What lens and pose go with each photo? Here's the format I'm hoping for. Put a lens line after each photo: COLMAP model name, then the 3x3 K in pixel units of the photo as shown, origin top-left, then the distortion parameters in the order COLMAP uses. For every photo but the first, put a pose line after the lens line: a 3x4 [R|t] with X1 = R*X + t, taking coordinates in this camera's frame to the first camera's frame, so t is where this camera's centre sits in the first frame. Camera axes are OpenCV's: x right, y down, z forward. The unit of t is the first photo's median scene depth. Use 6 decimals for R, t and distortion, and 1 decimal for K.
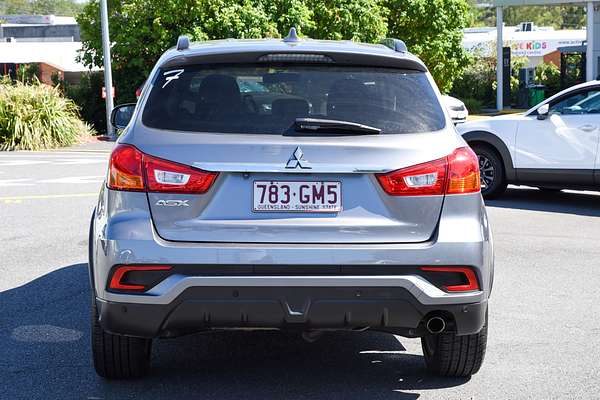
lens RADIAL K [[939.4, 0, 300.0], [0, 939.4, 201.7], [0, 0, 1]] dist [-0.022284, 0.000000]
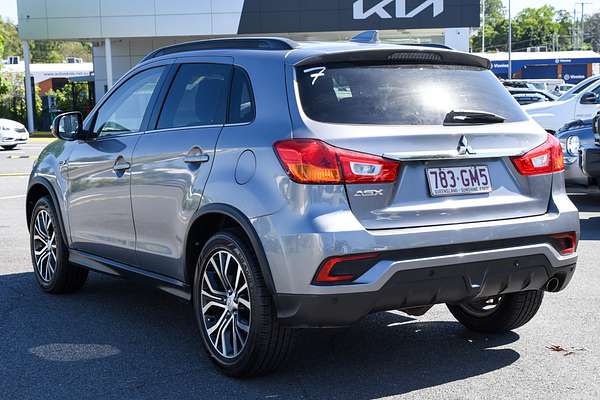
lens RADIAL K [[811.0, 0, 299.9], [0, 811.0, 197.9], [0, 0, 1]] dist [-0.014462, 0.000000]
pose [[0.917859, -0.064981, 0.391551, -0.547743], [0.067792, 0.997677, 0.006658, -0.004141], [-0.391074, 0.020433, 0.920132, 0.201810]]
